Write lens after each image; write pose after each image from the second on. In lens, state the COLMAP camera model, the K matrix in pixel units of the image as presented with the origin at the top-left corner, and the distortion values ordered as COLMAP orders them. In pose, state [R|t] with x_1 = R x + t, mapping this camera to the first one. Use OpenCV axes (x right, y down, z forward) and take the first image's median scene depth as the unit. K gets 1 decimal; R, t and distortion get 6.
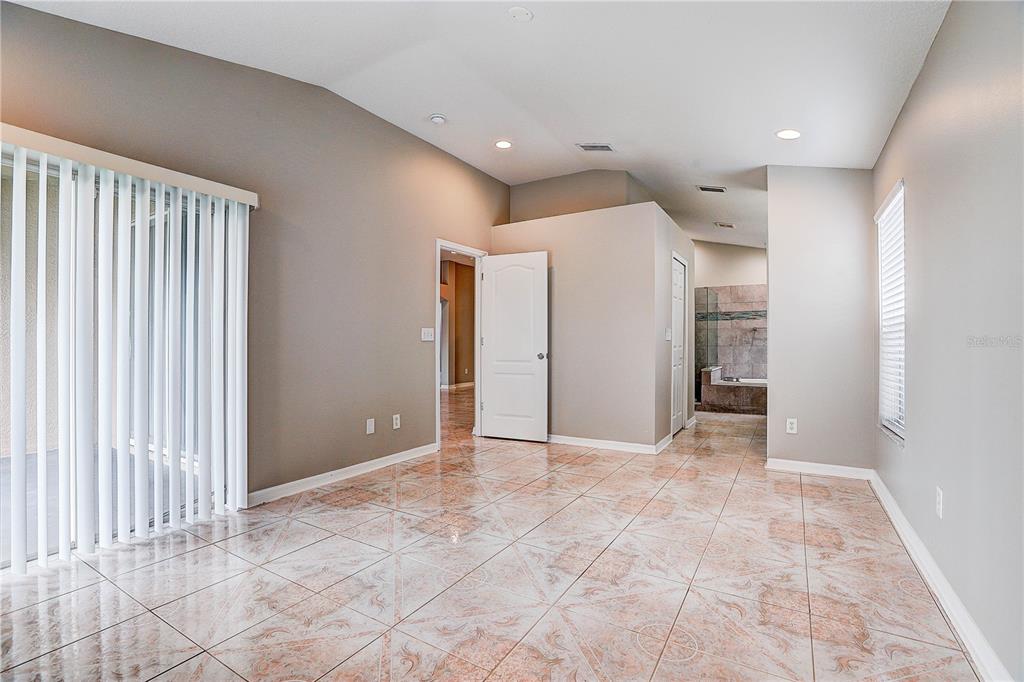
lens RADIAL K [[467.2, 0, 516.9], [0, 467.2, 343.7], [0, 0, 1]] dist [-0.039519, 0.011203]
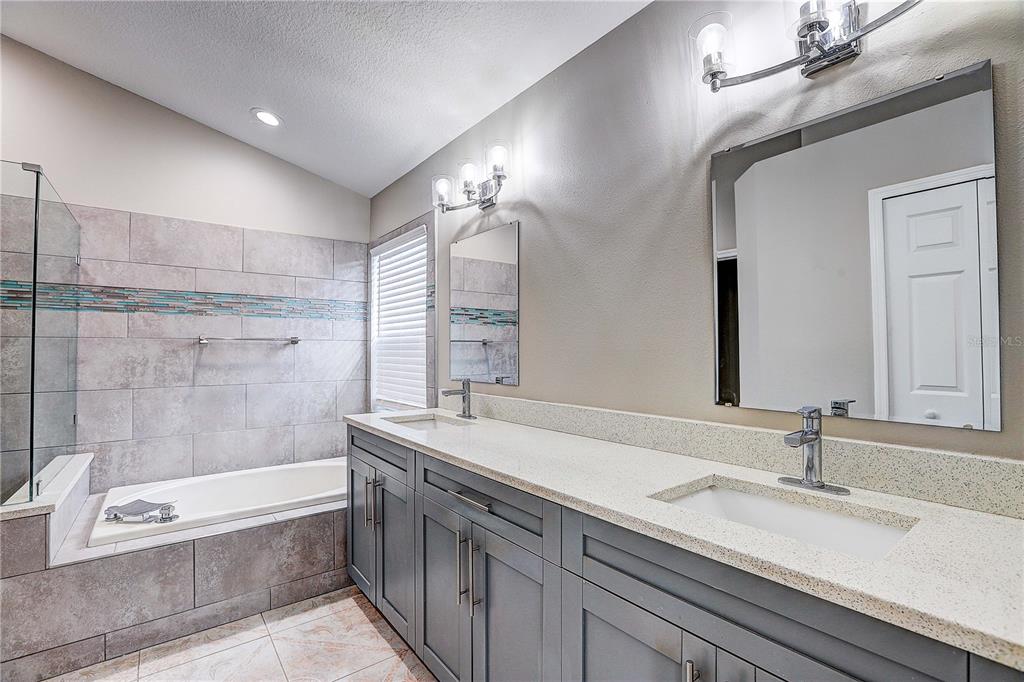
lens RADIAL K [[467.2, 0, 513.1], [0, 467.2, 342.2], [0, 0, 1]] dist [-0.039519, 0.011203]
pose [[0.366305, 0.021525, 0.930246, 0.257270], [-0.000785, 0.999739, -0.022824, -0.021783], [-0.930494, 0.007630, 0.366227, 0.621472]]
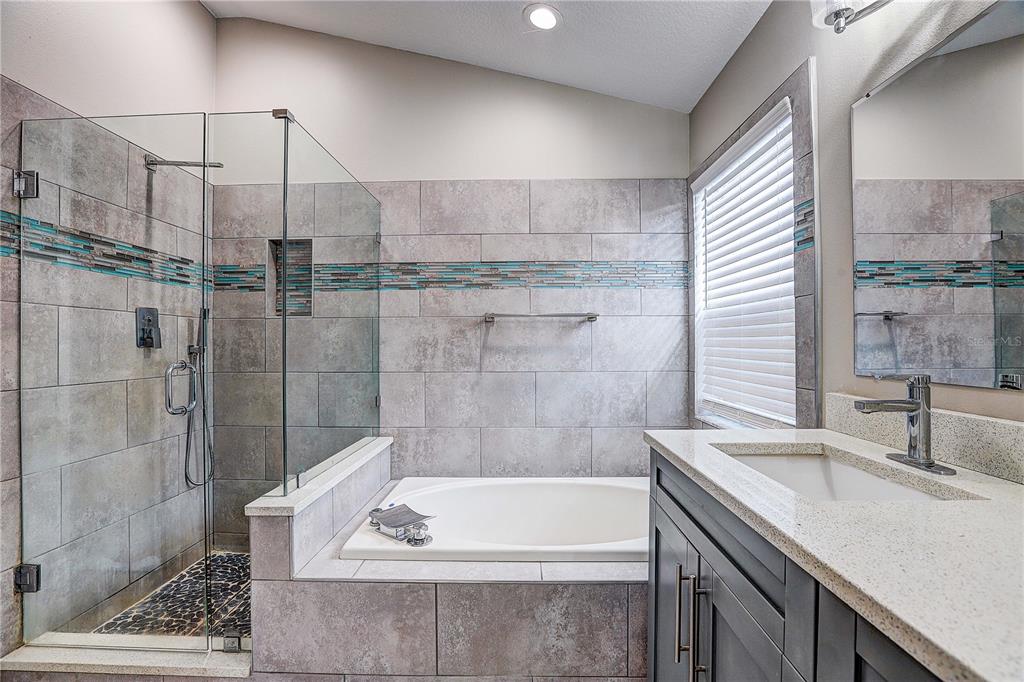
lens RADIAL K [[467.2, 0, 505.3], [0, 467.2, 343.7], [0, 0, 1]] dist [-0.039519, 0.011203]
pose [[0.875311, 0.001286, 0.483559, 0.363045], [-0.000579, 0.999999, -0.001612, -0.013716], [-0.483561, 0.001131, 0.875310, 0.702400]]
